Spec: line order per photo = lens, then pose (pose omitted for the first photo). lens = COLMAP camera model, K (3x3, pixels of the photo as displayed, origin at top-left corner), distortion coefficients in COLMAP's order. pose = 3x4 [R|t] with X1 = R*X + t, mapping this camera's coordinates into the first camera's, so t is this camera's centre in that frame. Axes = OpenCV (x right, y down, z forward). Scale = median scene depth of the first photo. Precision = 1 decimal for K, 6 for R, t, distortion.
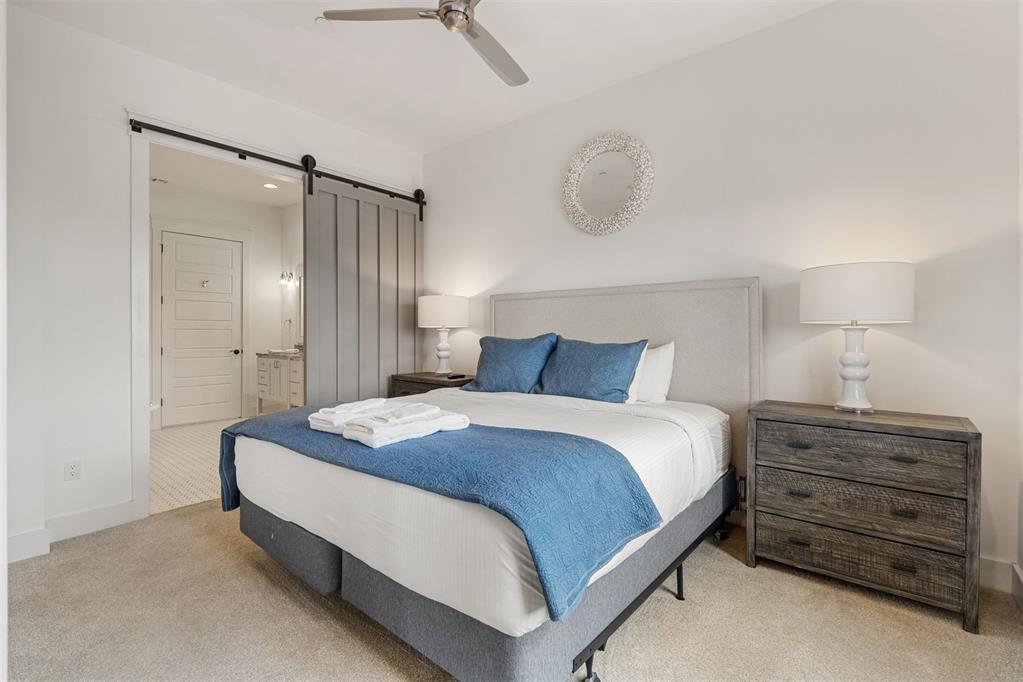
lens RADIAL K [[464.0, 0, 507.5], [0, 464.0, 334.4], [0, 0, 1]] dist [-0.002338, 0.001218]
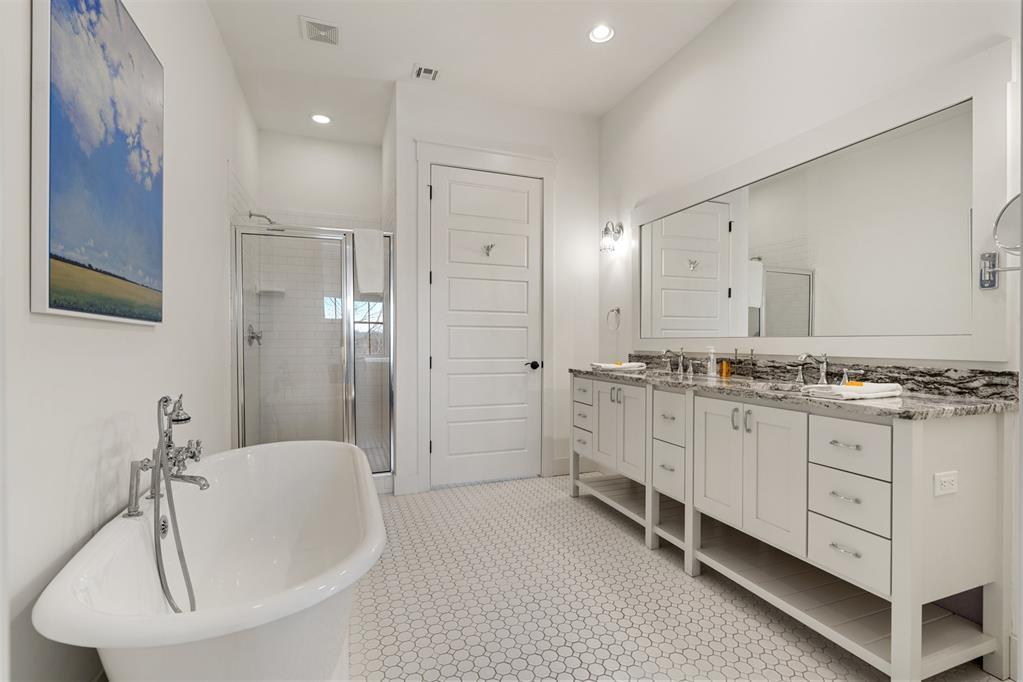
lens RADIAL K [[464.0, 0, 504.1], [0, 464.0, 341.2], [0, 0, 1]] dist [-0.002338, 0.001218]
pose [[0.862577, 0.001375, -0.505923, -0.325472], [-0.000133, 0.999997, 0.002489, 0.006497], [0.505925, -0.002080, 0.862575, 0.481162]]
